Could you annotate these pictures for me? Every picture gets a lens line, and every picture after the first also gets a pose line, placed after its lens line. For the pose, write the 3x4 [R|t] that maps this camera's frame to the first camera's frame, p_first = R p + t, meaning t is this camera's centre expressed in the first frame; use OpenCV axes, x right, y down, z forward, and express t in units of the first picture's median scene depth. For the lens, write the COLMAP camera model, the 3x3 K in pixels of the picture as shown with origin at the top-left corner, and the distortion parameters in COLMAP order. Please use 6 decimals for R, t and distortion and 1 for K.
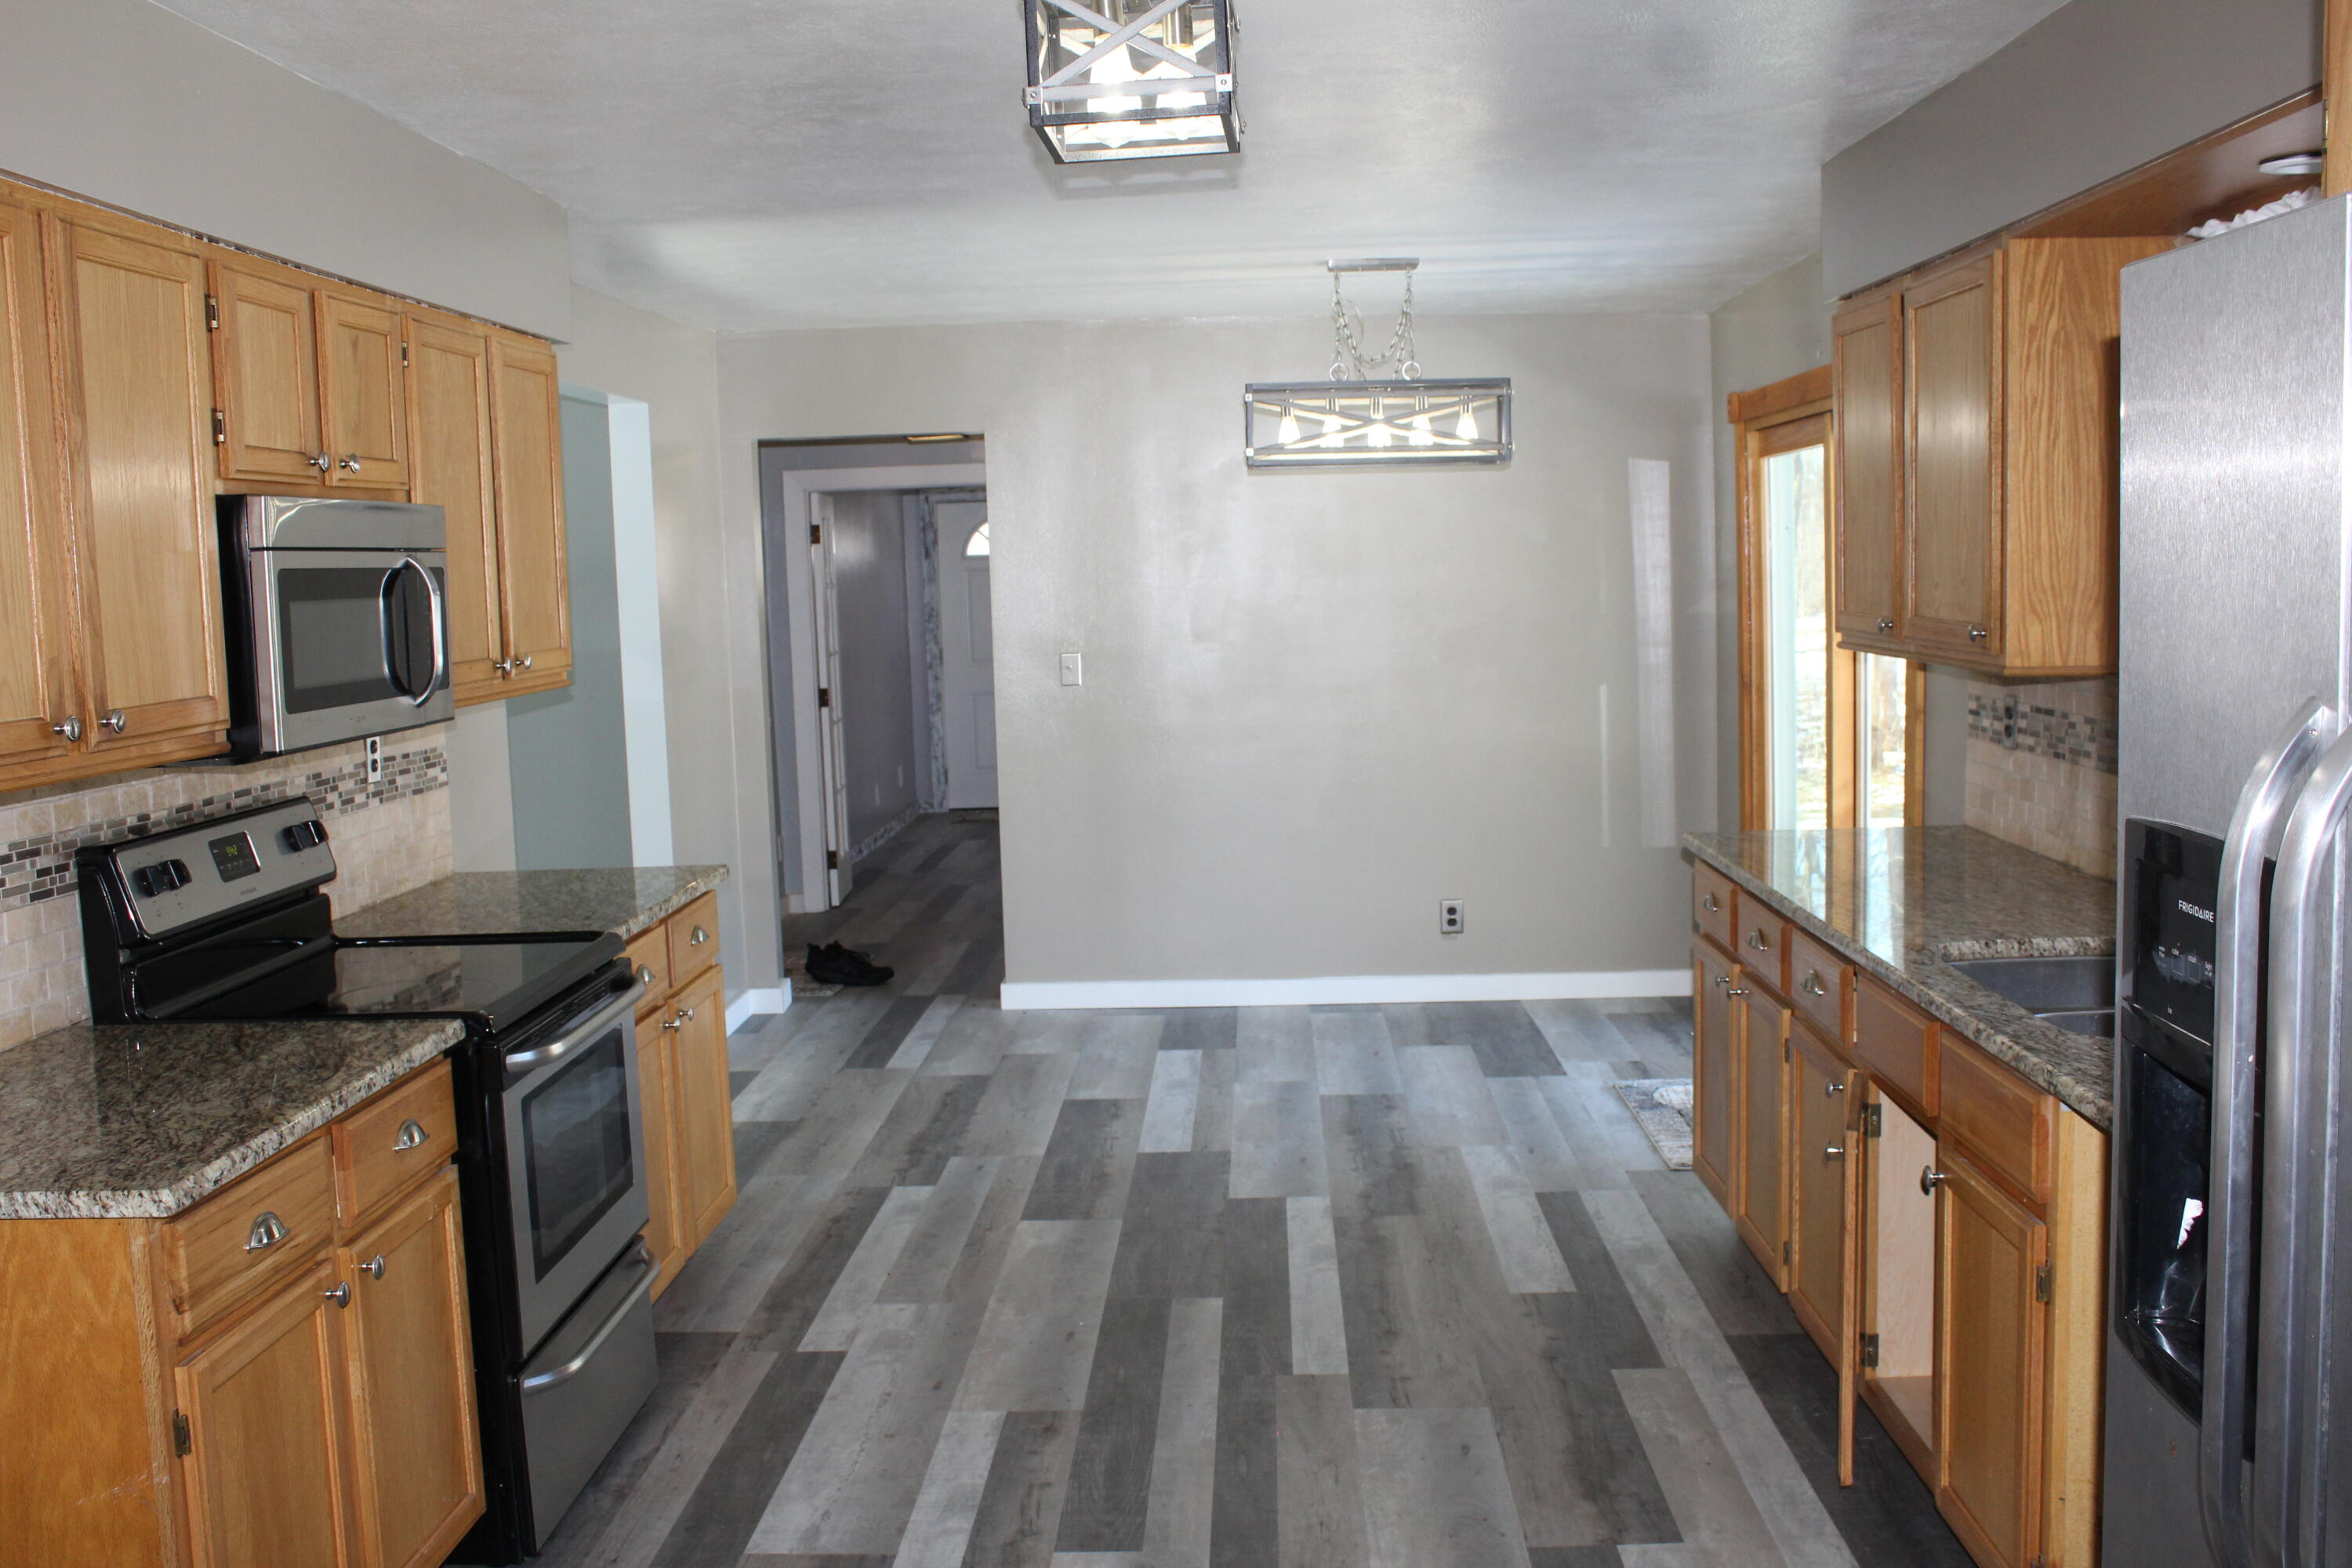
lens RADIAL K [[2201.3, 0, 1176.0], [0, 2201.3, 784.0], [0, 0, 1]] dist [-0.000449, -0.001190]
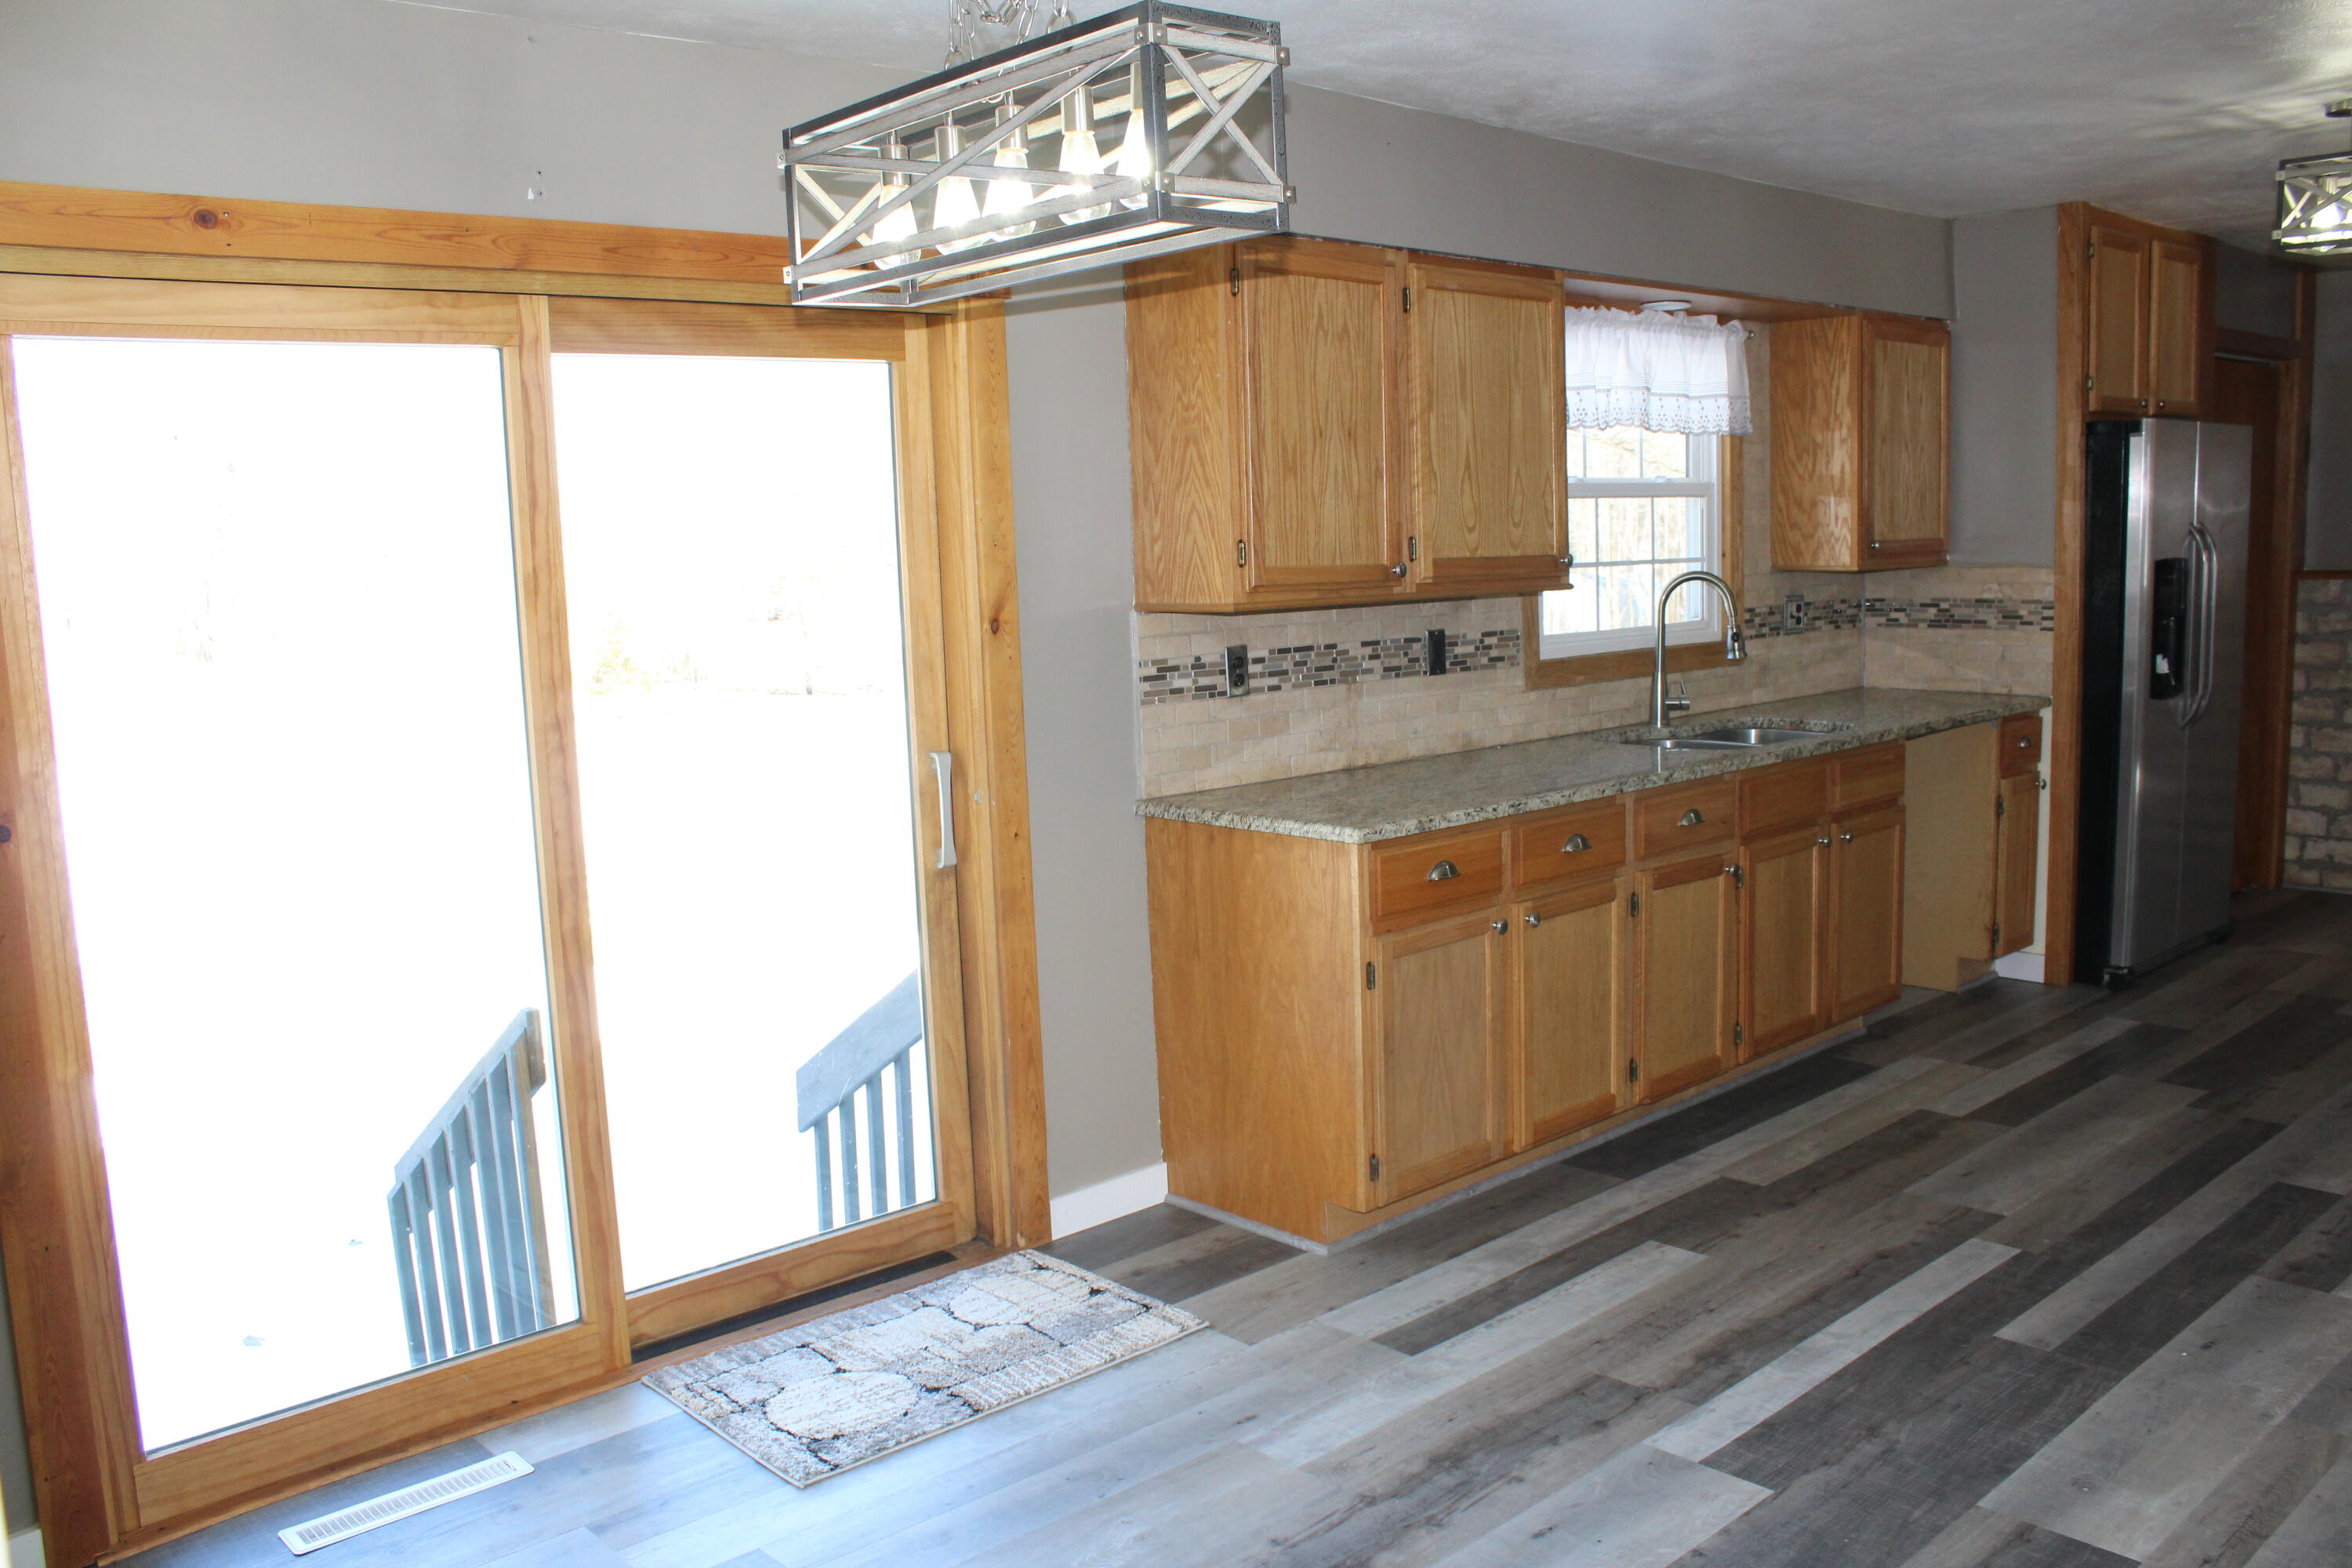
lens RADIAL K [[1939.5, 0, 1169.5], [0, 1939.5, 824.7], [0, 0, 1]] dist [-0.178310, 0.164522]
pose [[-0.697407, -0.057953, 0.714328, -0.262098], [0.123302, 0.972160, 0.199252, -0.144790], [-0.705988, 0.227038, -0.670846, 1.656060]]
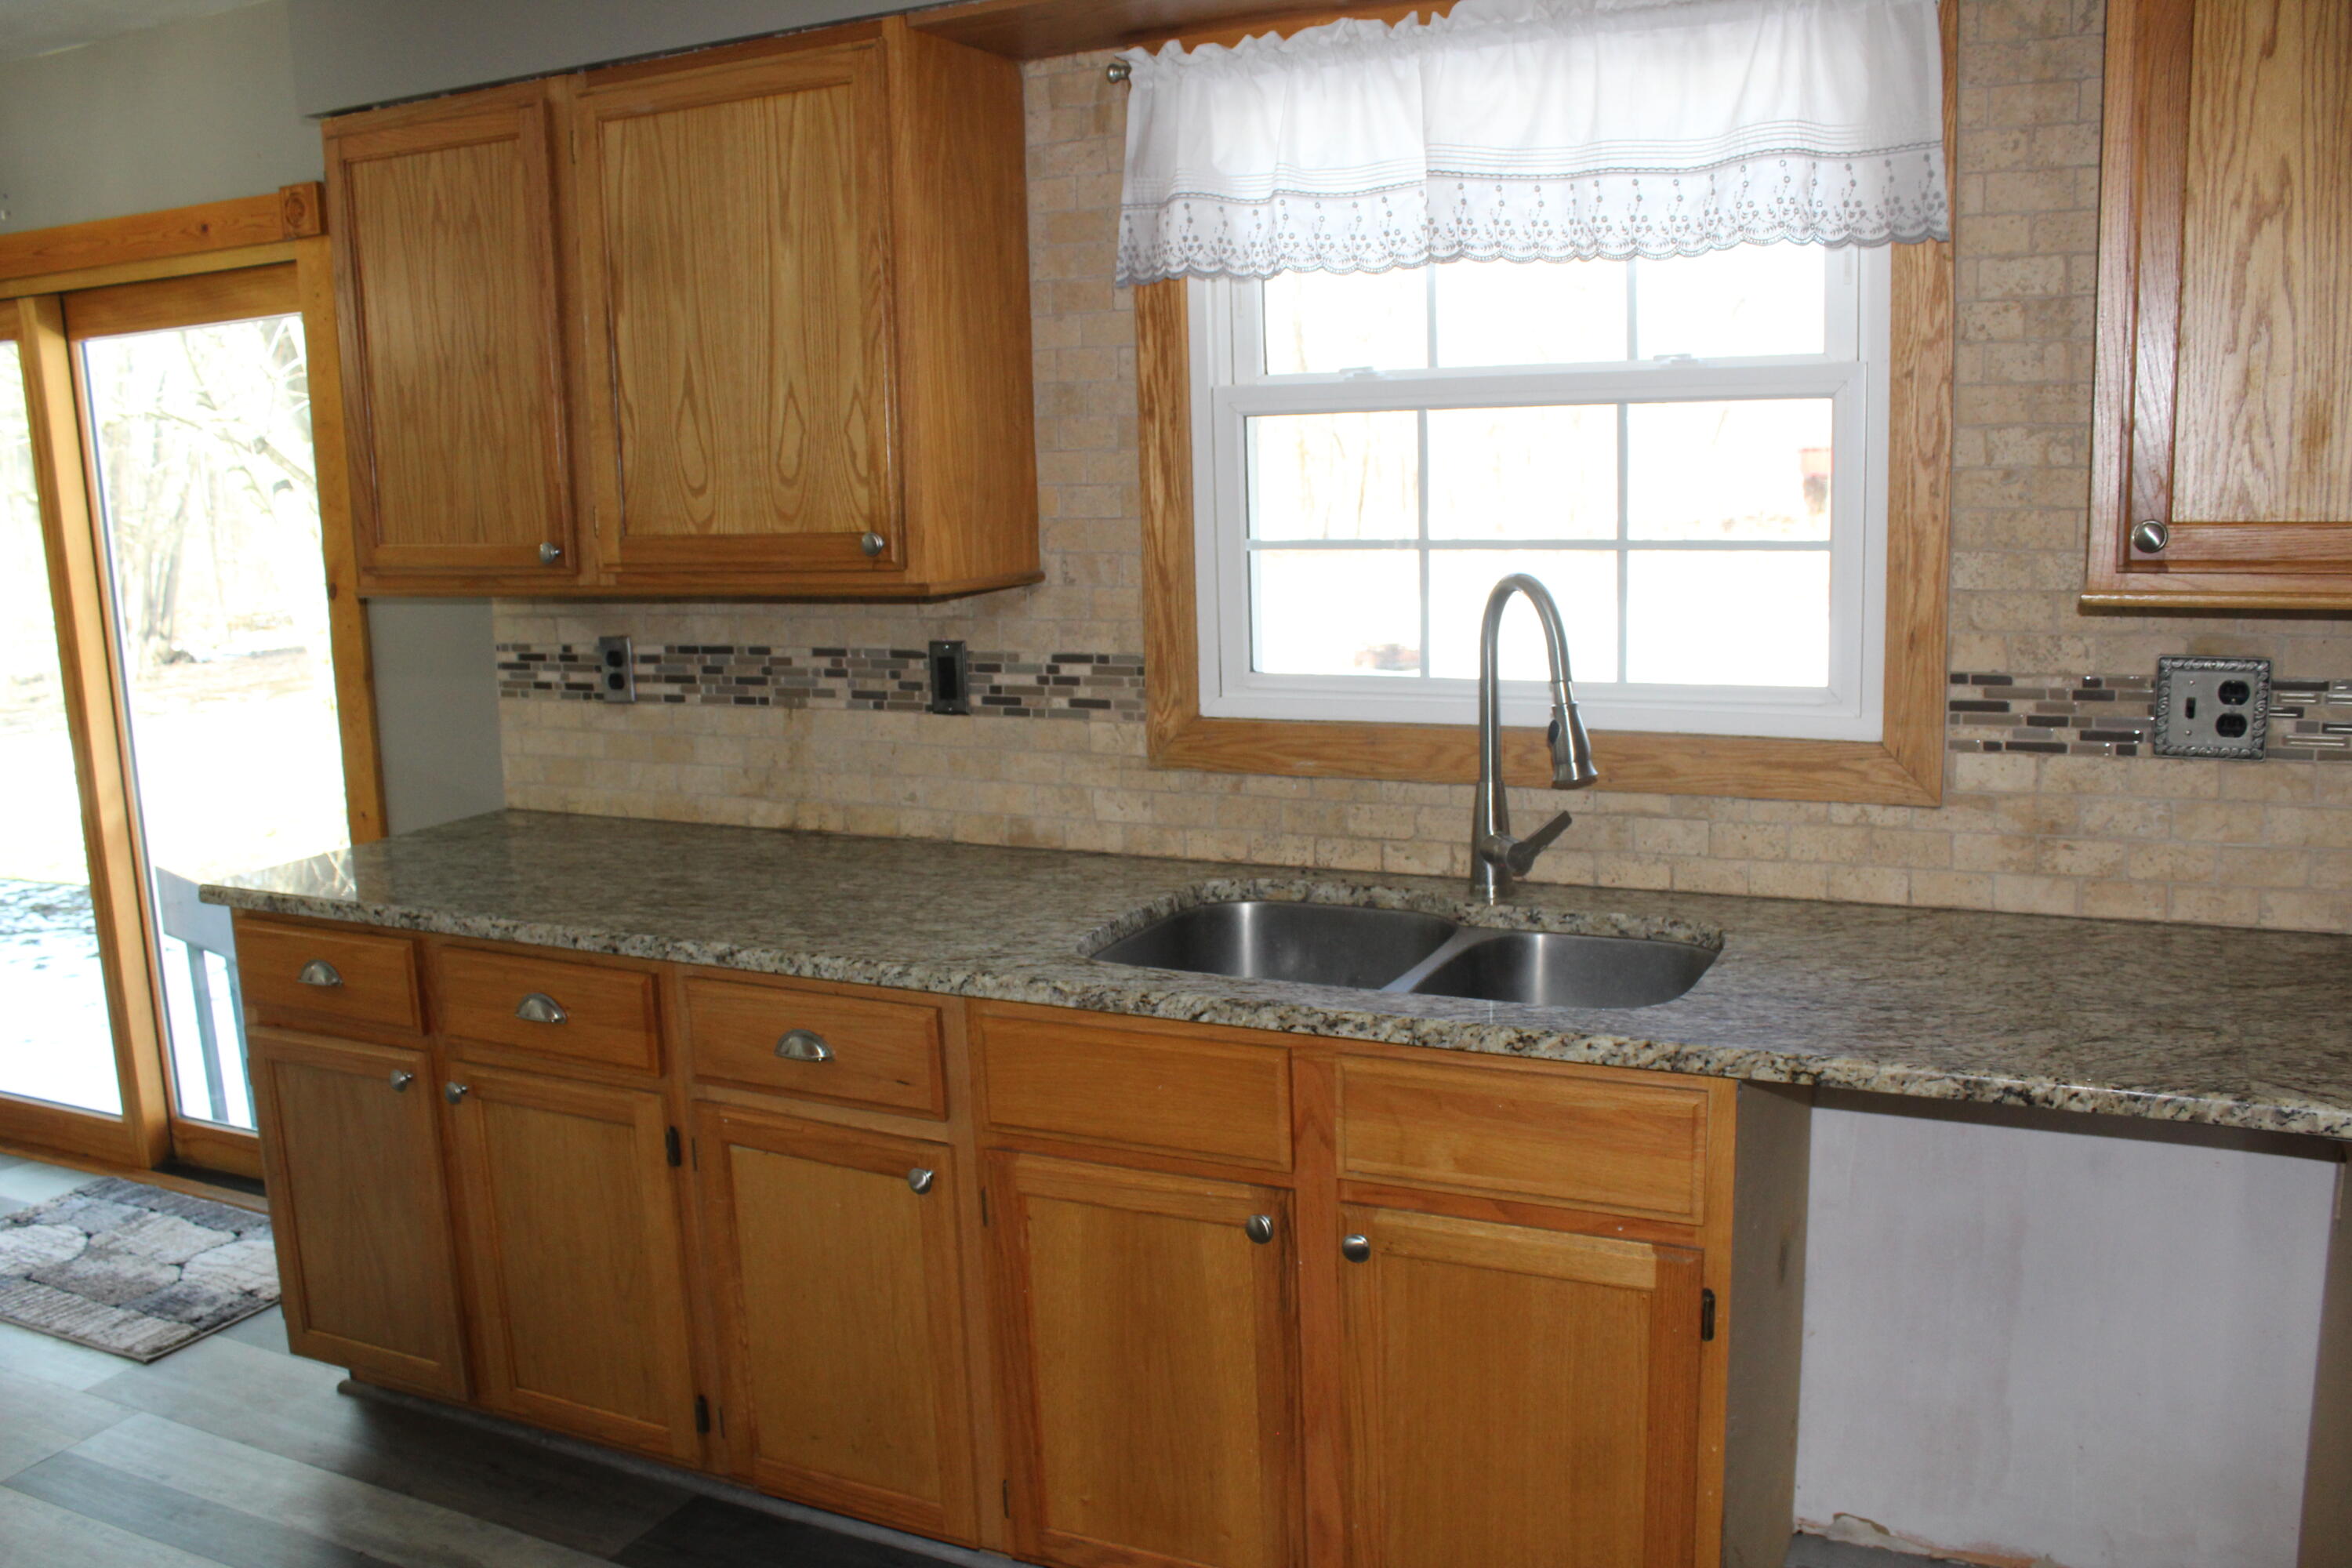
lens RADIAL K [[1939.5, 0, 1169.5], [0, 1939.5, 824.7], [0, 0, 1]] dist [-0.178310, 0.164522]
pose [[0.424017, -0.159284, 0.891537, -0.164027], [0.114082, 0.985965, 0.121897, -0.034384], [-0.898440, 0.050022, 0.436237, 0.517819]]
